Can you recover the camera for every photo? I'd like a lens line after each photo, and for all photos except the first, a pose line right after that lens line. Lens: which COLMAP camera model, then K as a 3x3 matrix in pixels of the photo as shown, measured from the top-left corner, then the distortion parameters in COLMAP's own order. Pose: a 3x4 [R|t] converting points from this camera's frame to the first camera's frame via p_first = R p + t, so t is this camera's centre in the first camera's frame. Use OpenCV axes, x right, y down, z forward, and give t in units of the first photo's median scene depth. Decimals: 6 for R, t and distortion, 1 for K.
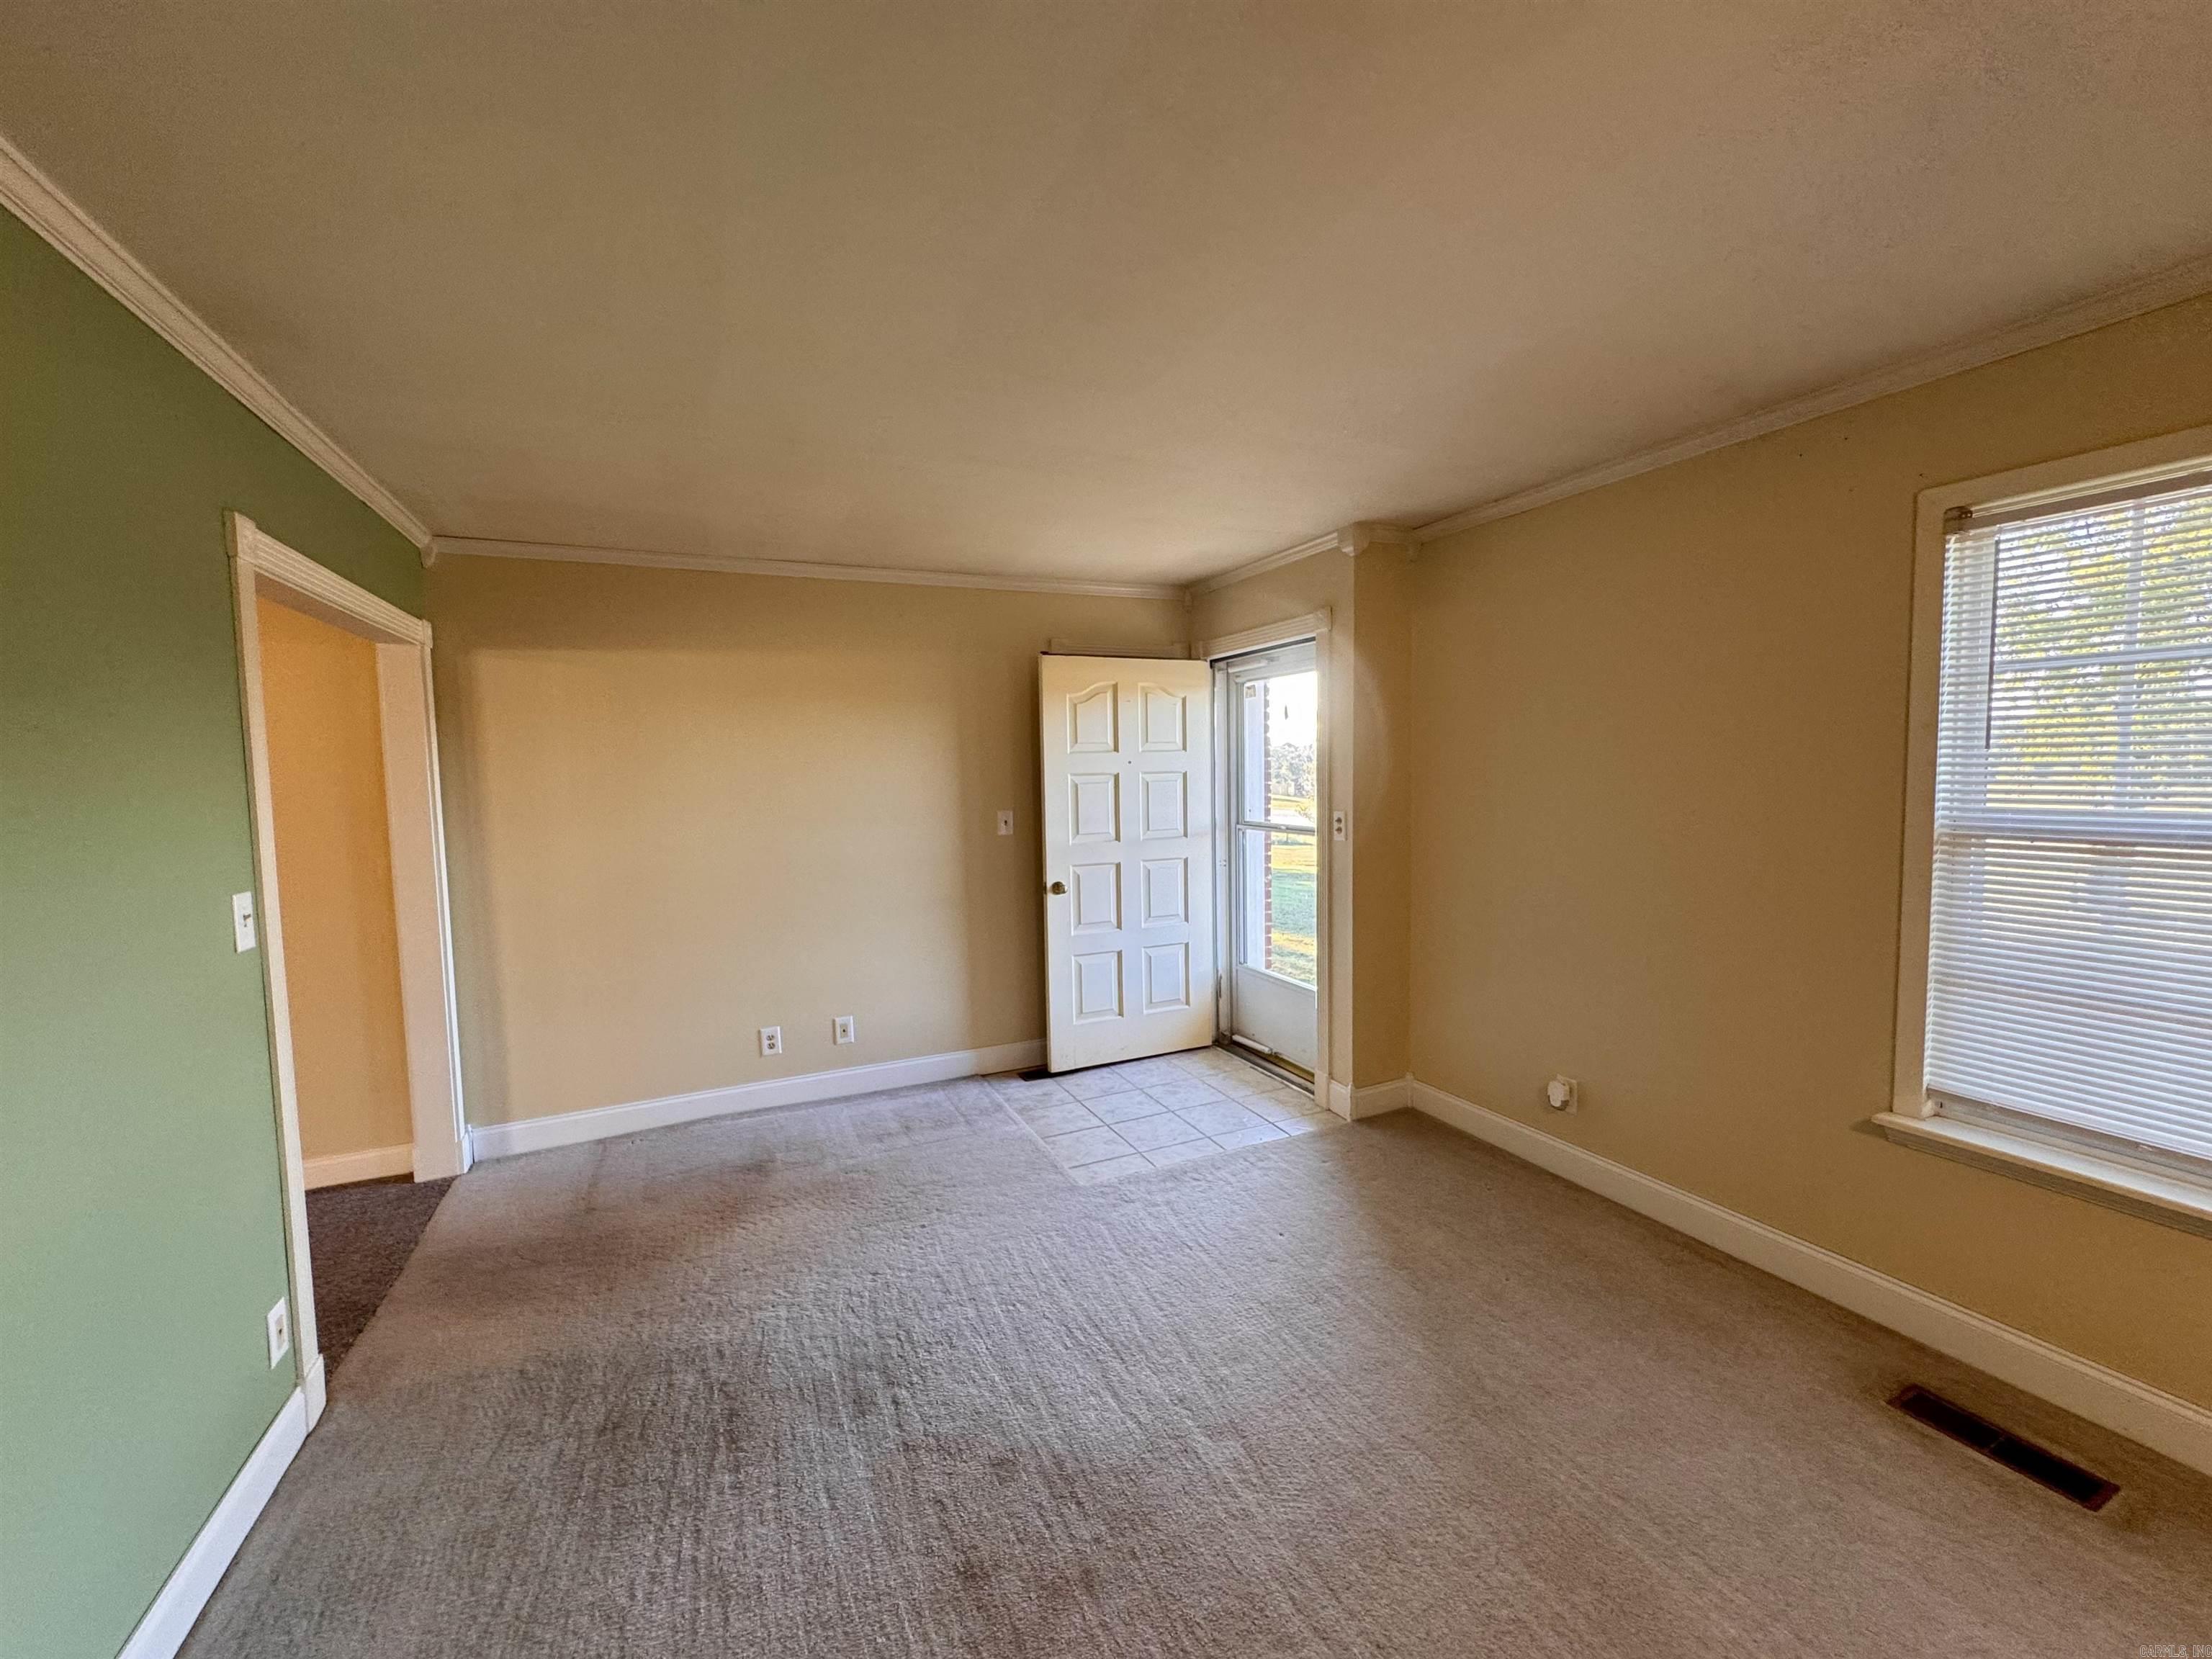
lens RADIAL K [[884.7, 0, 1104.4], [0, 884.7, 828.5], [0, 0, 1]] dist [-0.002449, 0.000144]
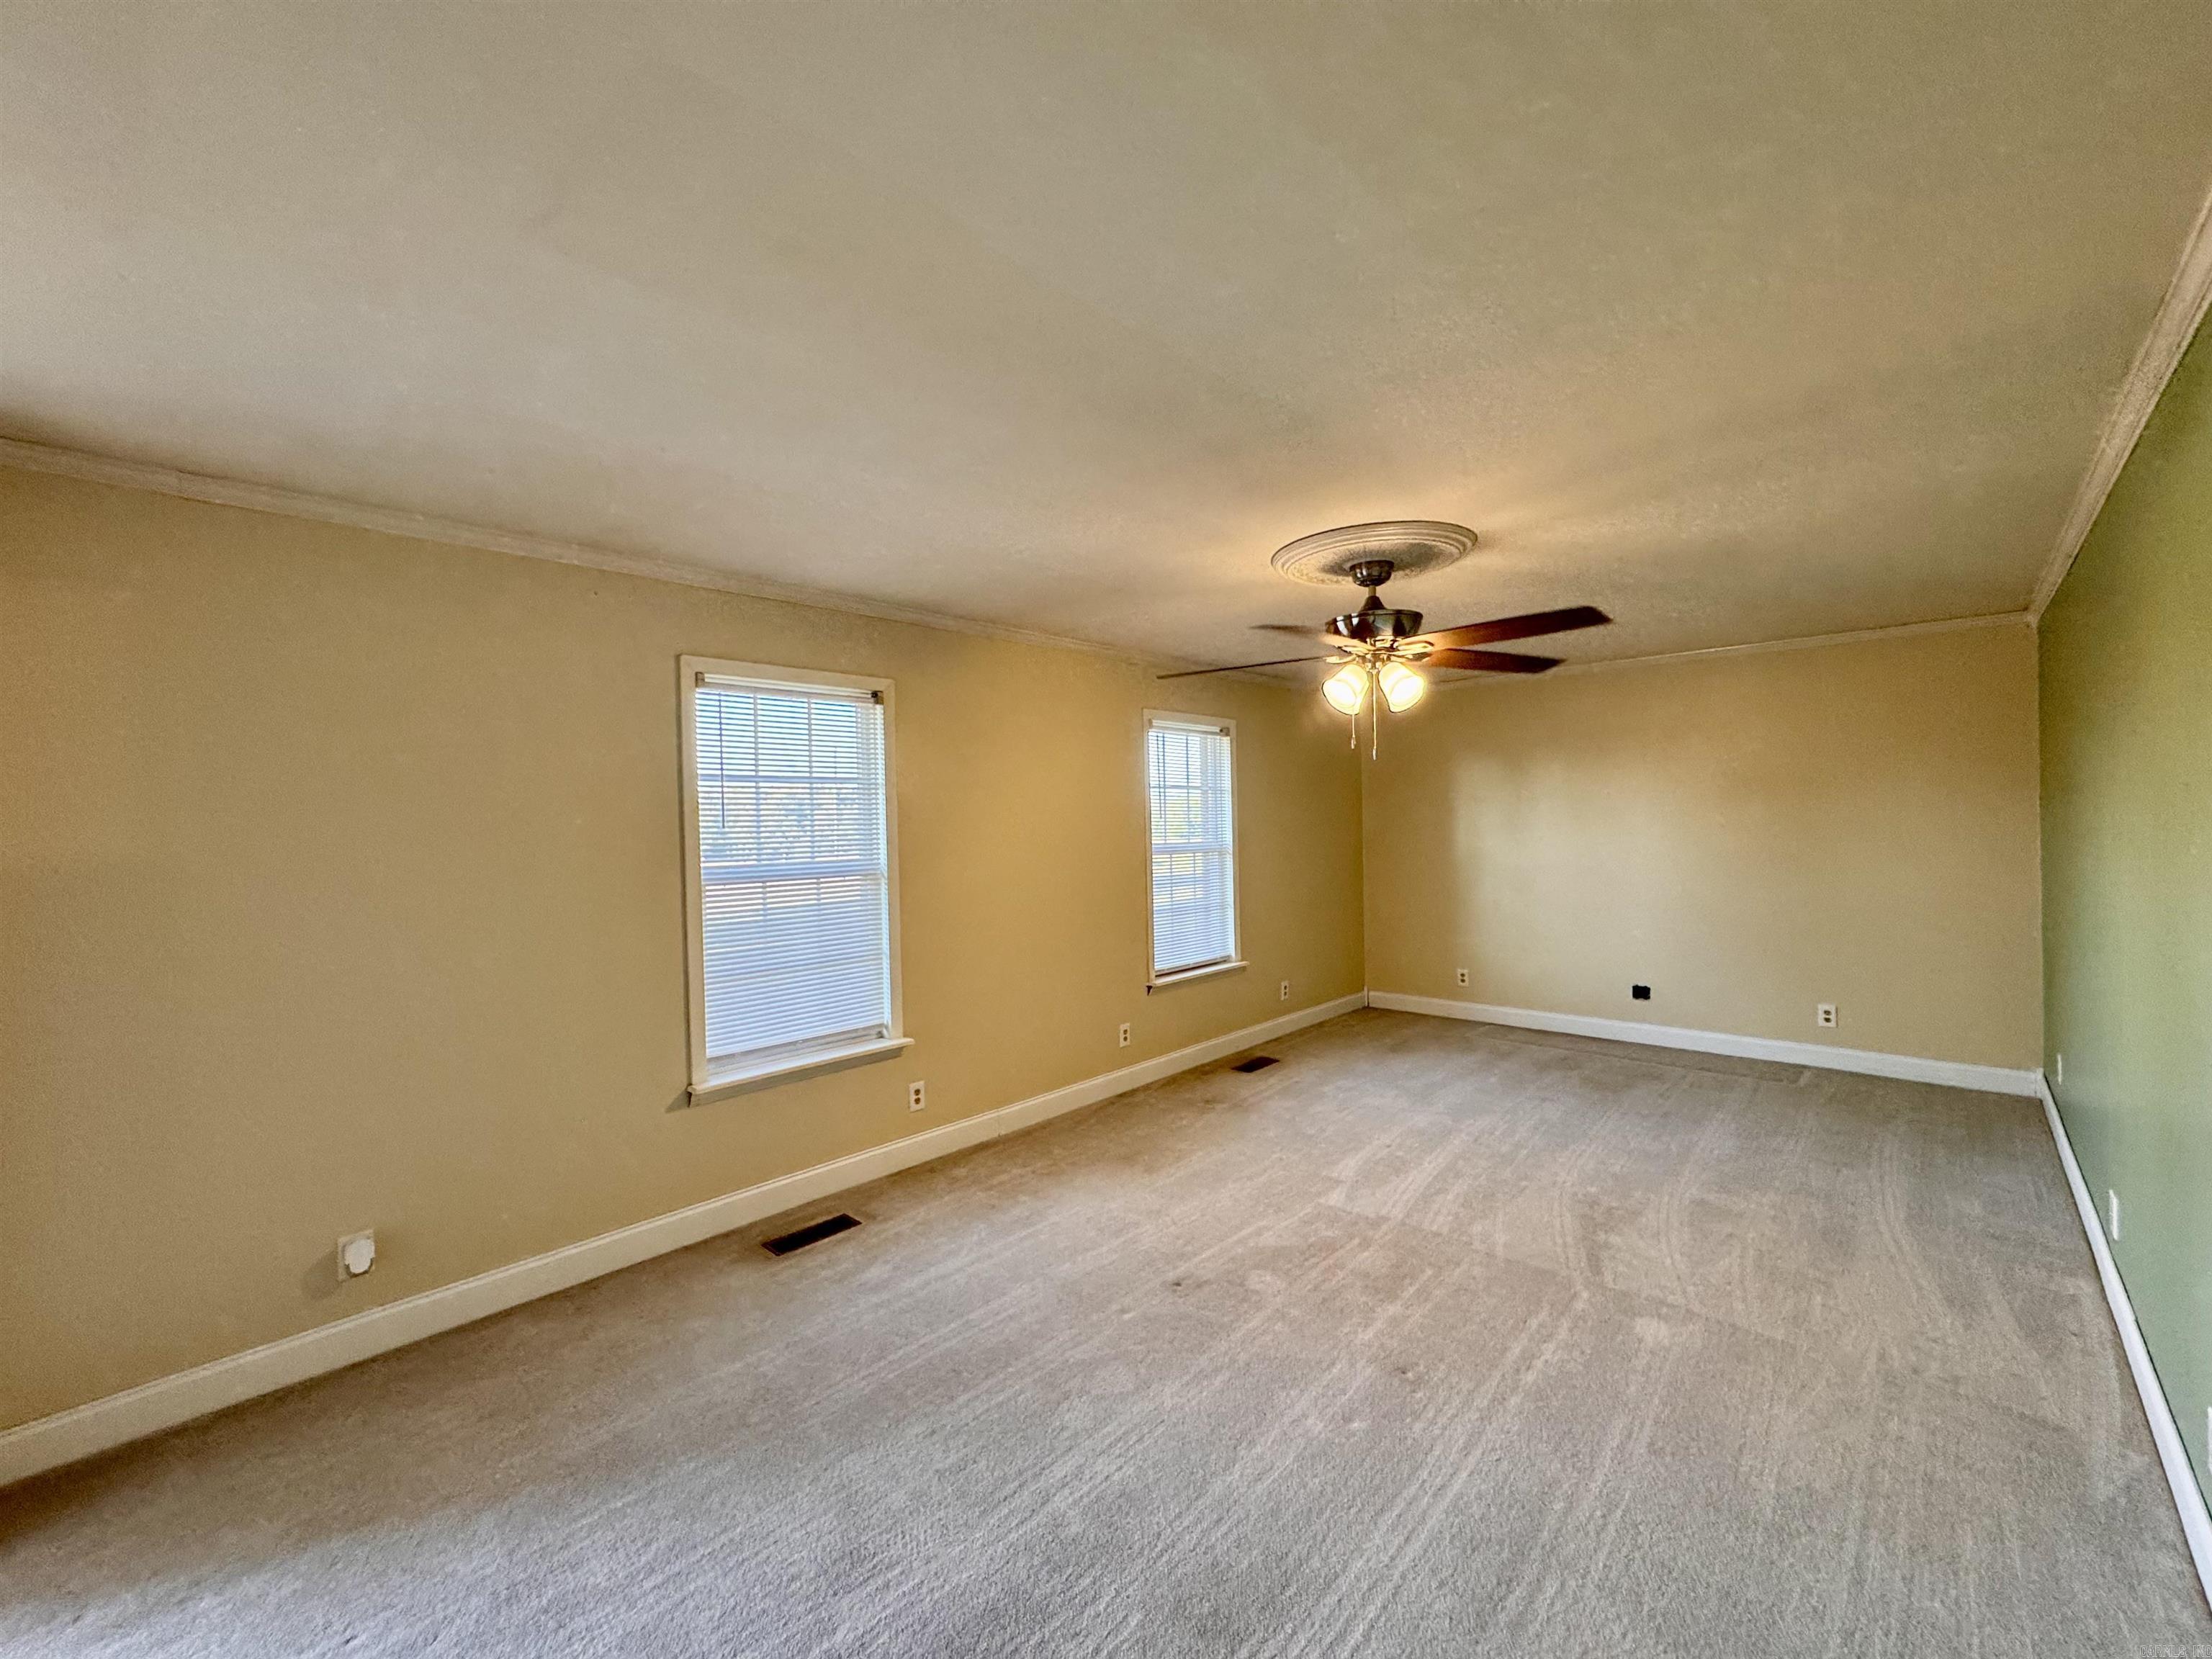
lens RADIAL K [[884.7, 0, 1104.4], [0, 884.7, 828.5], [0, 0, 1]] dist [-0.002449, 0.000144]
pose [[-0.373497, 0.022779, 0.927352, -0.716788], [0.097070, 0.995170, 0.014651, -0.045488], [-0.922539, 0.095490, -0.373904, 0.941405]]
